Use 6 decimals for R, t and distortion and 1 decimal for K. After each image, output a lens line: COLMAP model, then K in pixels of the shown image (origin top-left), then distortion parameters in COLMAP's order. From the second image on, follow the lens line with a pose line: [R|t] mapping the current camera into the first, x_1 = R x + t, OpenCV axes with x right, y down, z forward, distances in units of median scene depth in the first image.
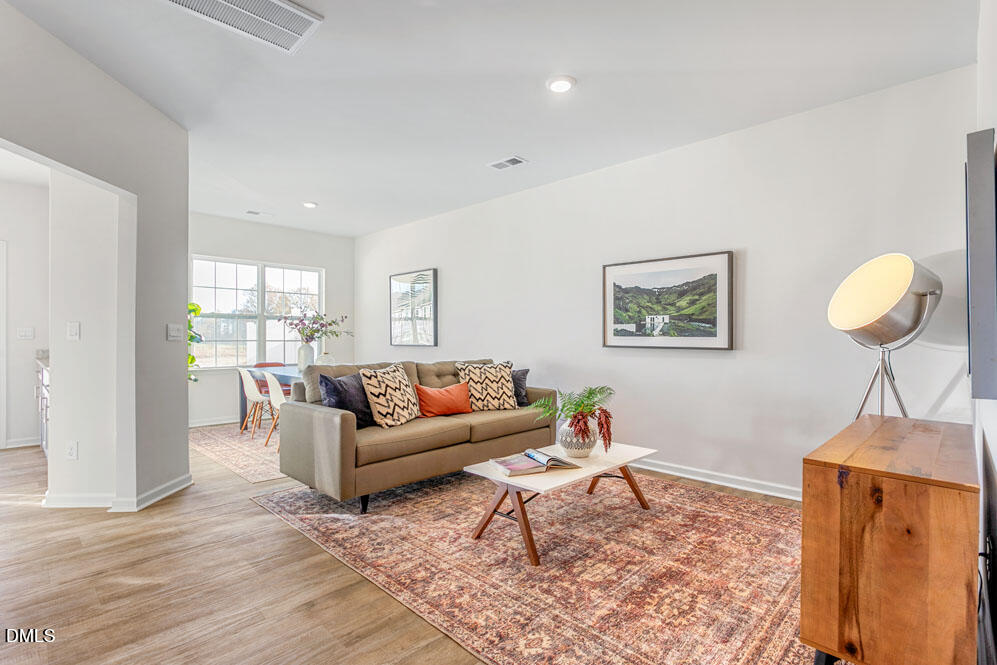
lens RADIAL K [[474.4, 0, 496.3], [0, 474.4, 339.1], [0, 0, 1]] dist [0.000454, 0.000352]
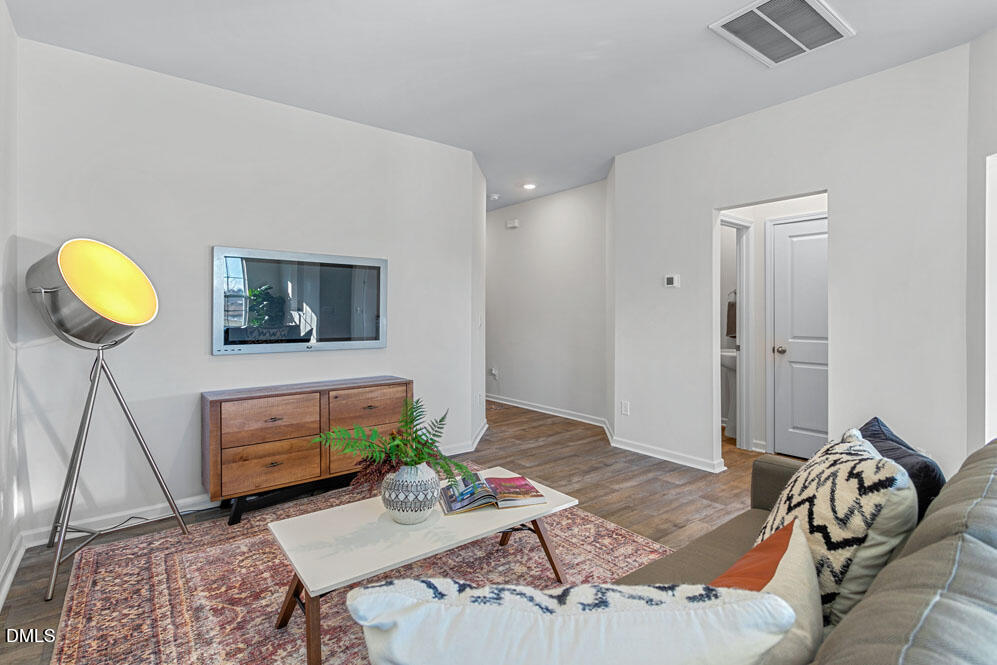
lens RADIAL K [[478.1, 0, 495.4], [0, 478.1, 314.4], [0, 0, 1]] dist [0.000183, 0.000072]
pose [[-0.991272, -0.002303, 0.131811, -0.028829], [-0.001753, 0.999989, 0.004288, -0.036793], [-0.131819, 0.004020, -0.991266, 1.452567]]
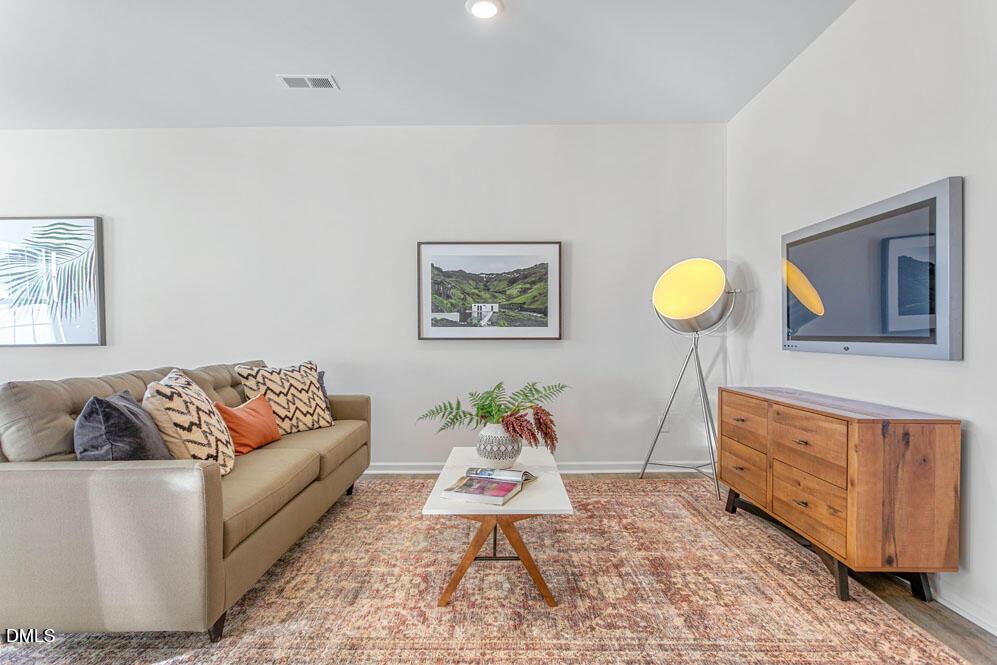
lens RADIAL K [[526.5, 0, 496.2], [0, 526.5, 345.9], [0, 0, 1]] dist [-0.005376, 0.001400]
pose [[0.721419, -0.021077, 0.692178, -0.413846], [0.009636, 0.999745, 0.020400, 0.013001], [-0.692431, -0.008047, 0.721439, 0.299113]]
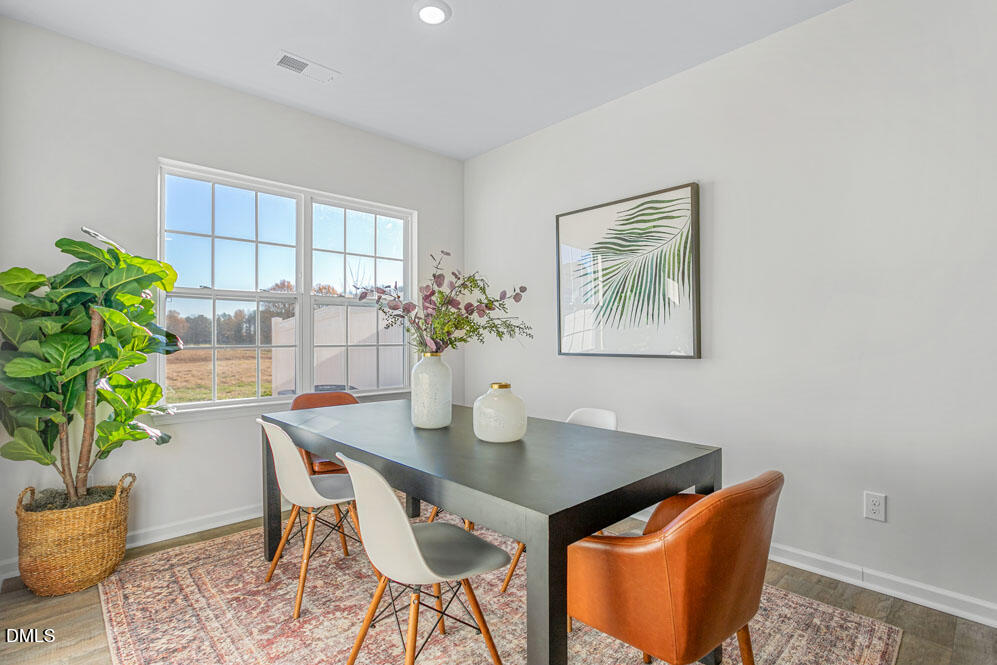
lens RADIAL K [[477.3, 0, 498.5], [0, 477.3, 332.5], [0, 0, 1]] dist [0.001045, 0.000177]
pose [[0.999243, -0.004705, -0.038614, -0.533839], [0.004368, 0.999952, -0.008815, -0.009847], [0.038654, 0.008640, 0.999215, 0.987795]]
